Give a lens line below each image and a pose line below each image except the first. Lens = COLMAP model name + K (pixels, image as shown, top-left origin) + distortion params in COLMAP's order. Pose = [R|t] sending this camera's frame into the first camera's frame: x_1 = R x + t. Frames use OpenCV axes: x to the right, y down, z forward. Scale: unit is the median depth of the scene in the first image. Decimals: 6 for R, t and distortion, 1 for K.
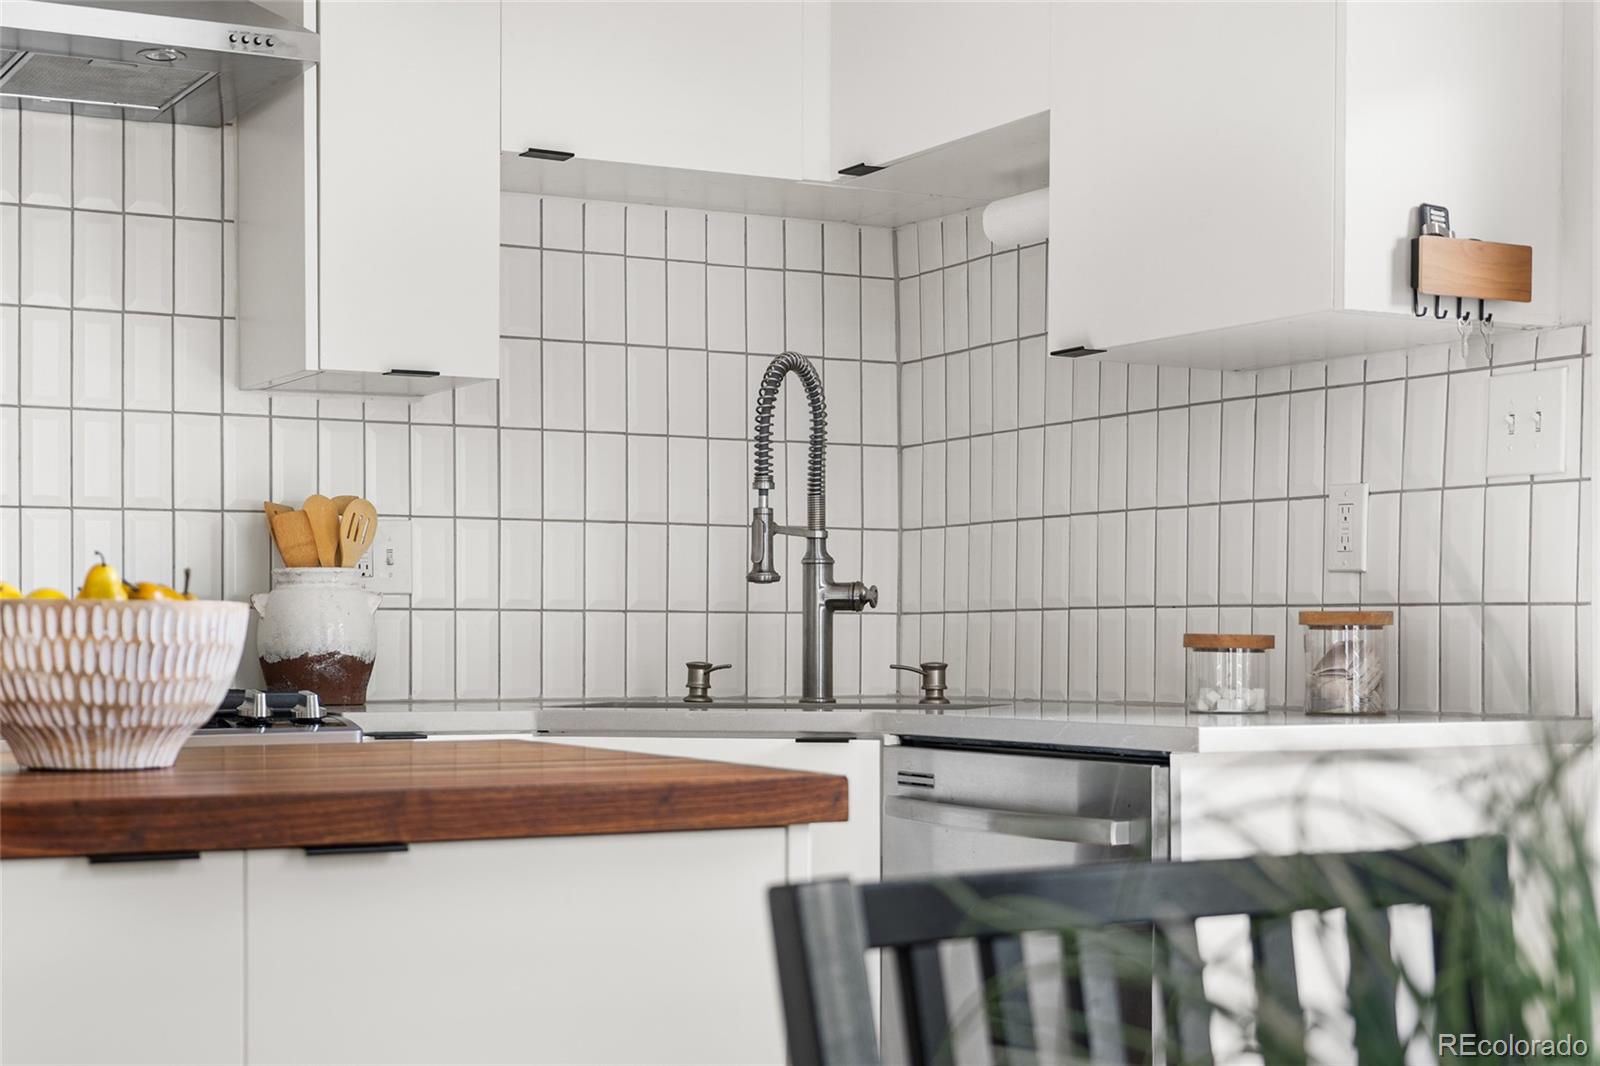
lens RADIAL K [[2425.3, 0, 798.6], [0, 2425.3, 636.6], [0, 0, 1]] dist [0.022024, -0.009283]
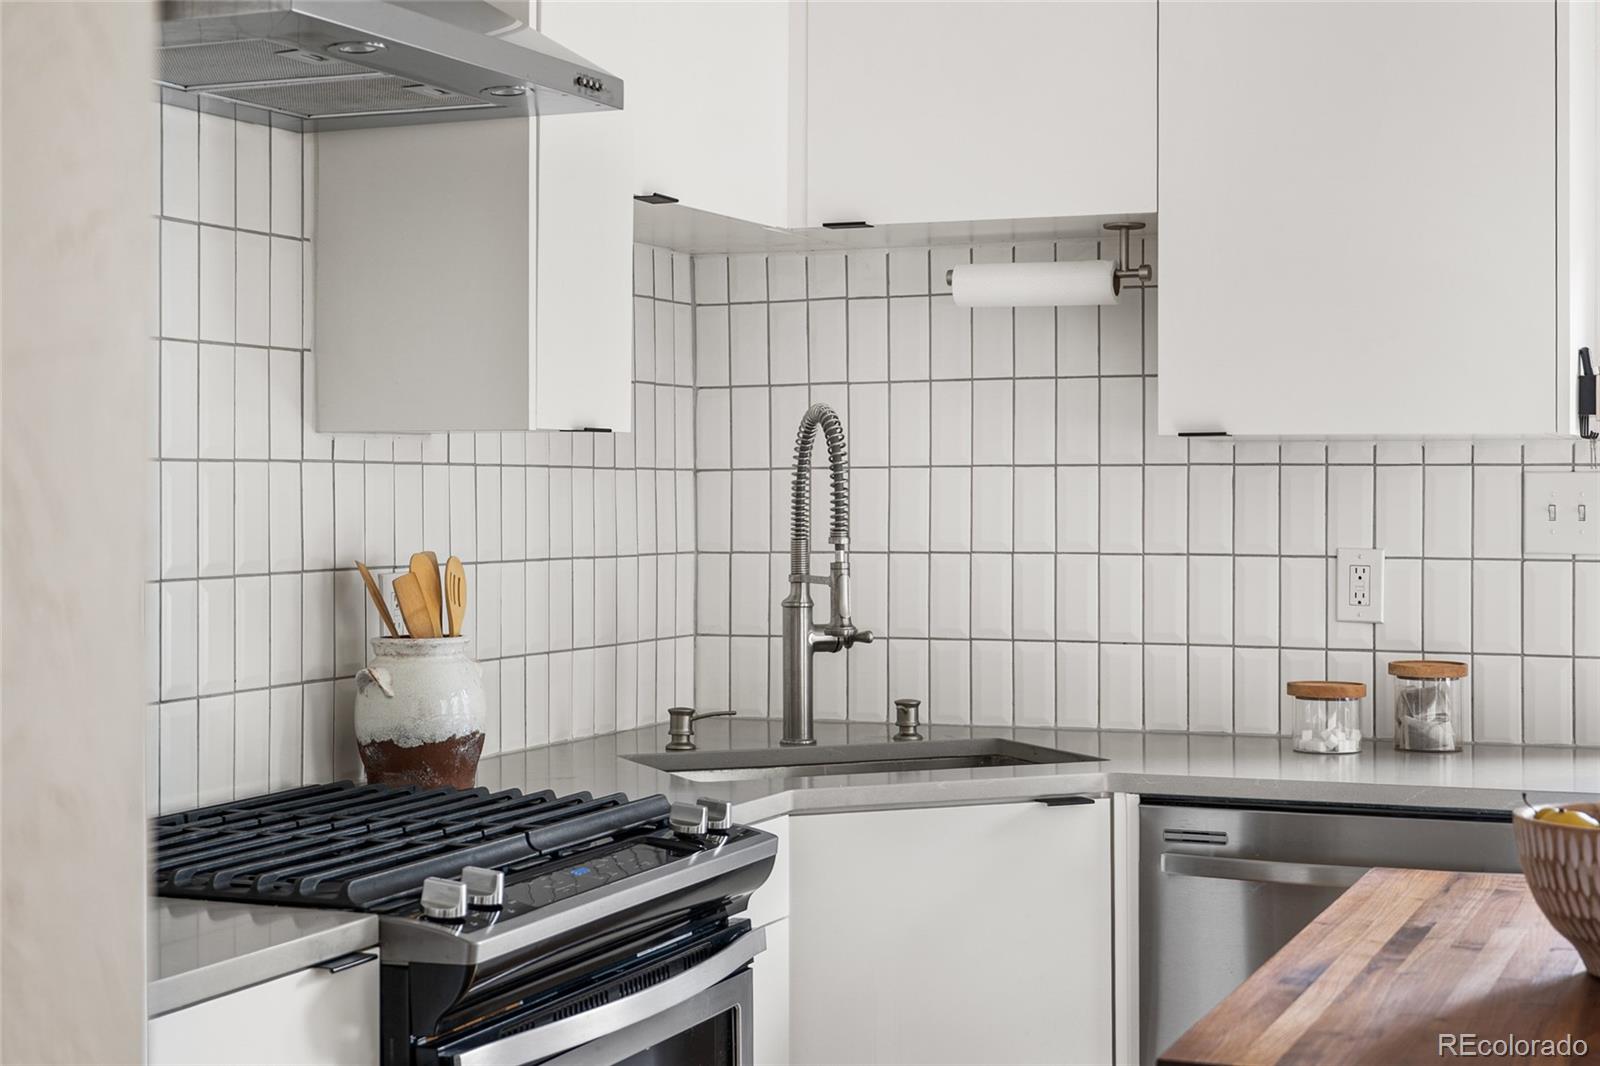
lens RADIAL K [[2410.2, 0, 799.8], [0, 2410.2, 457.0], [0, 0, 1]] dist [0.009578, -0.001881]
pose [[0.788093, 0.007670, 0.615508, -0.647806], [0.002162, 0.999882, -0.015229, -0.081716], [-0.615552, 0.013333, 0.787983, 0.215632]]
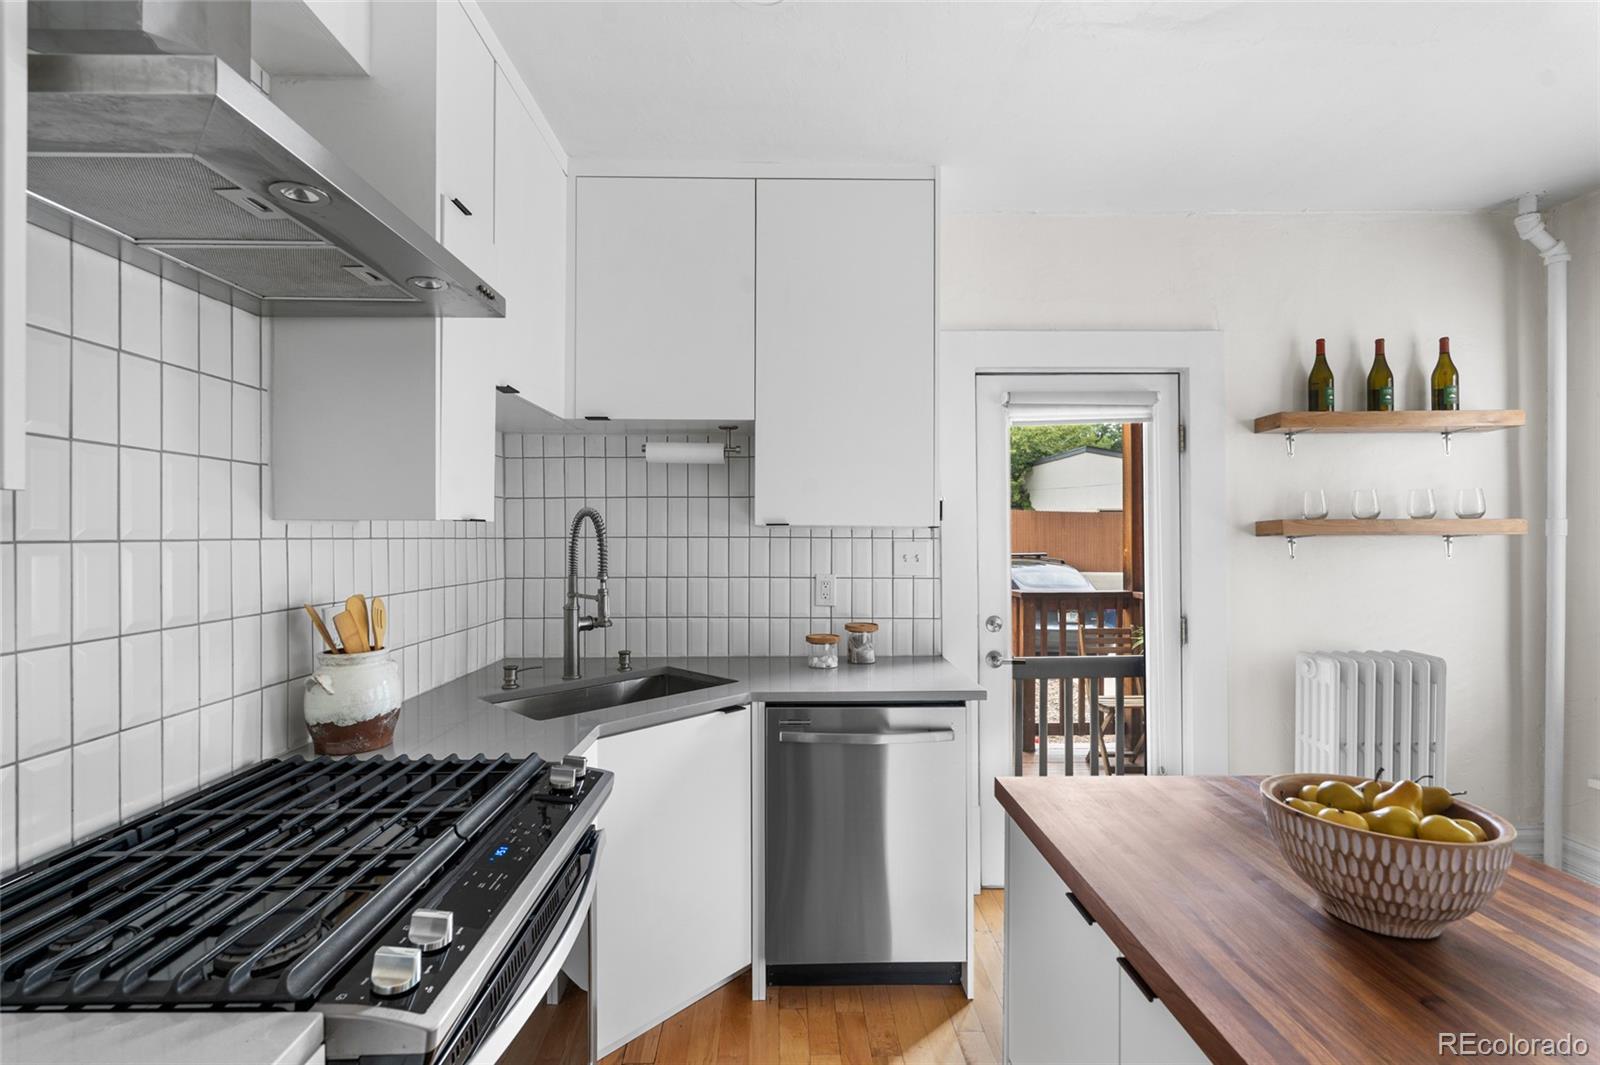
lens RADIAL K [[708.3, 0, 797.3], [0, 708.3, 537.7], [0, 0, 1]] dist [-0.002748, 0.000090]
pose [[0.470146, -0.001800, 0.882587, -0.448016], [0.000398, 0.999998, 0.001828, -0.095539], [-0.882589, -0.000508, 0.470146, 0.589583]]
